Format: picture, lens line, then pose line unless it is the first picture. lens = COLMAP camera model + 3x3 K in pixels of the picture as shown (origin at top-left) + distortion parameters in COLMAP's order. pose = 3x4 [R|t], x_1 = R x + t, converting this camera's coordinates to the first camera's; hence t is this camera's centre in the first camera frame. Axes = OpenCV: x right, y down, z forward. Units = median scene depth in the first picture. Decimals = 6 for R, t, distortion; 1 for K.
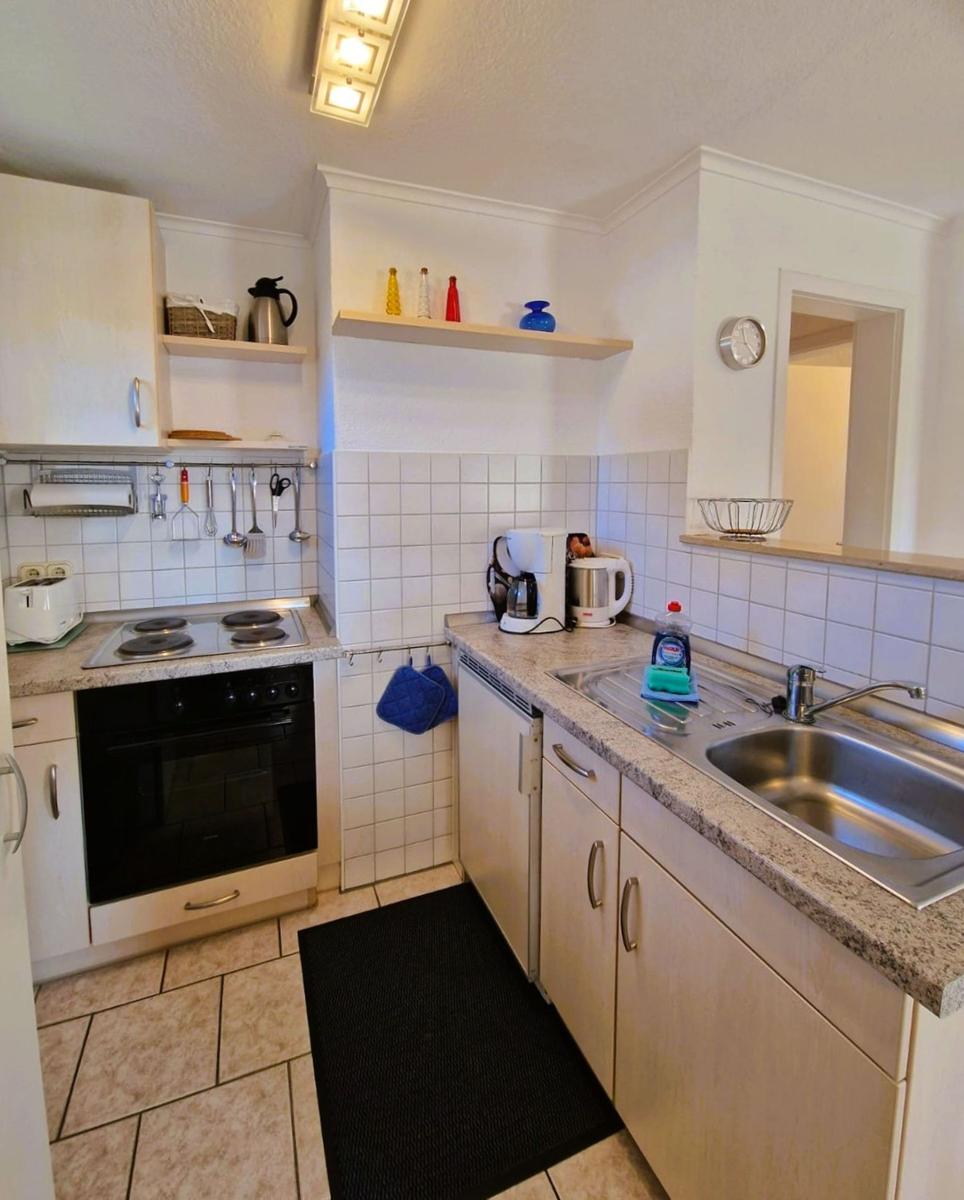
lens RADIAL K [[566.5, 0, 484.5], [0, 566.5, 529.4], [0, 0, 1]] dist [0.000706, -0.000770]
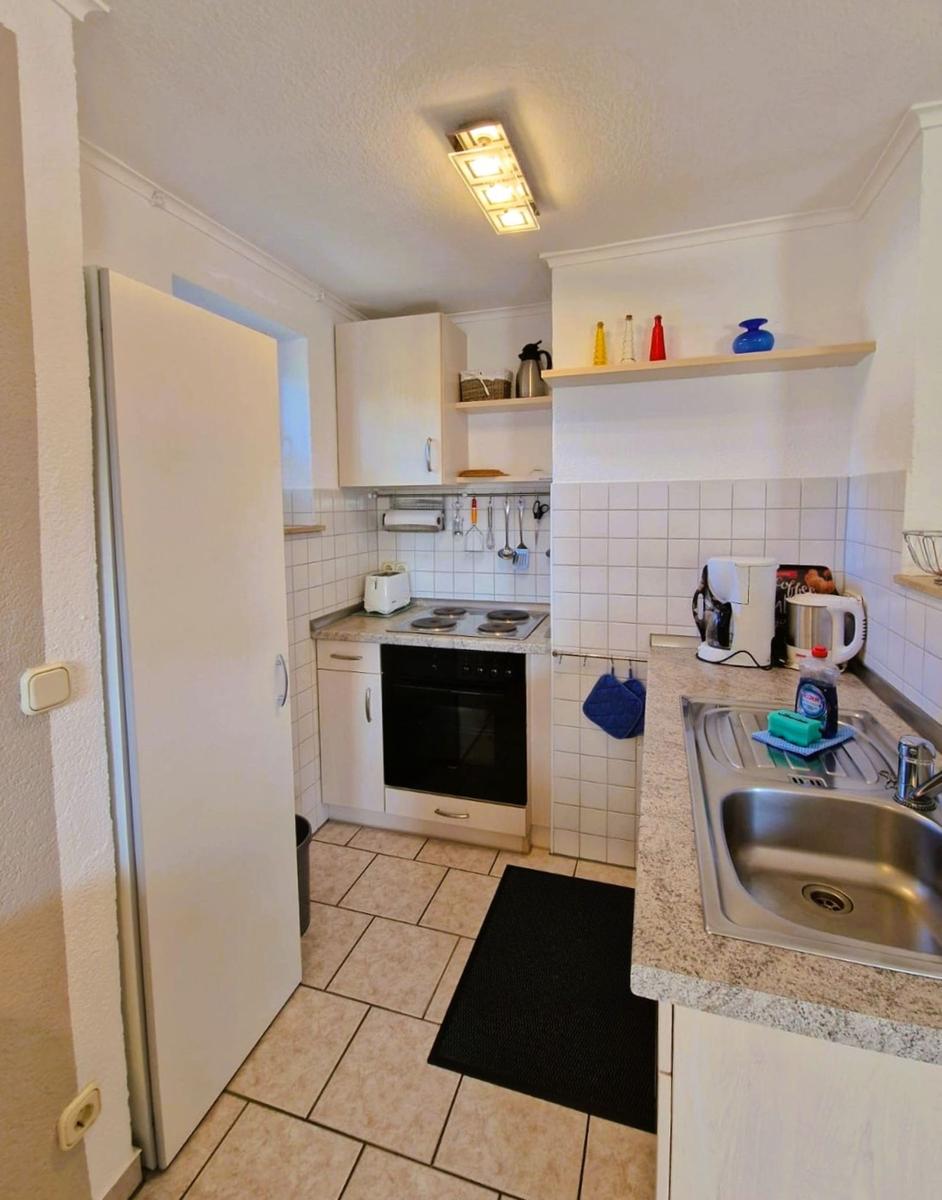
lens RADIAL K [[578.0, 0, 476.2], [0, 578.0, 545.0], [0, 0, 1]] dist [0.000509, -0.000300]
pose [[0.760888, 0.041452, -0.647558, 0.388044], [-0.043765, 0.998963, 0.012522, -0.014797], [0.647406, 0.018813, 0.761913, -0.037240]]
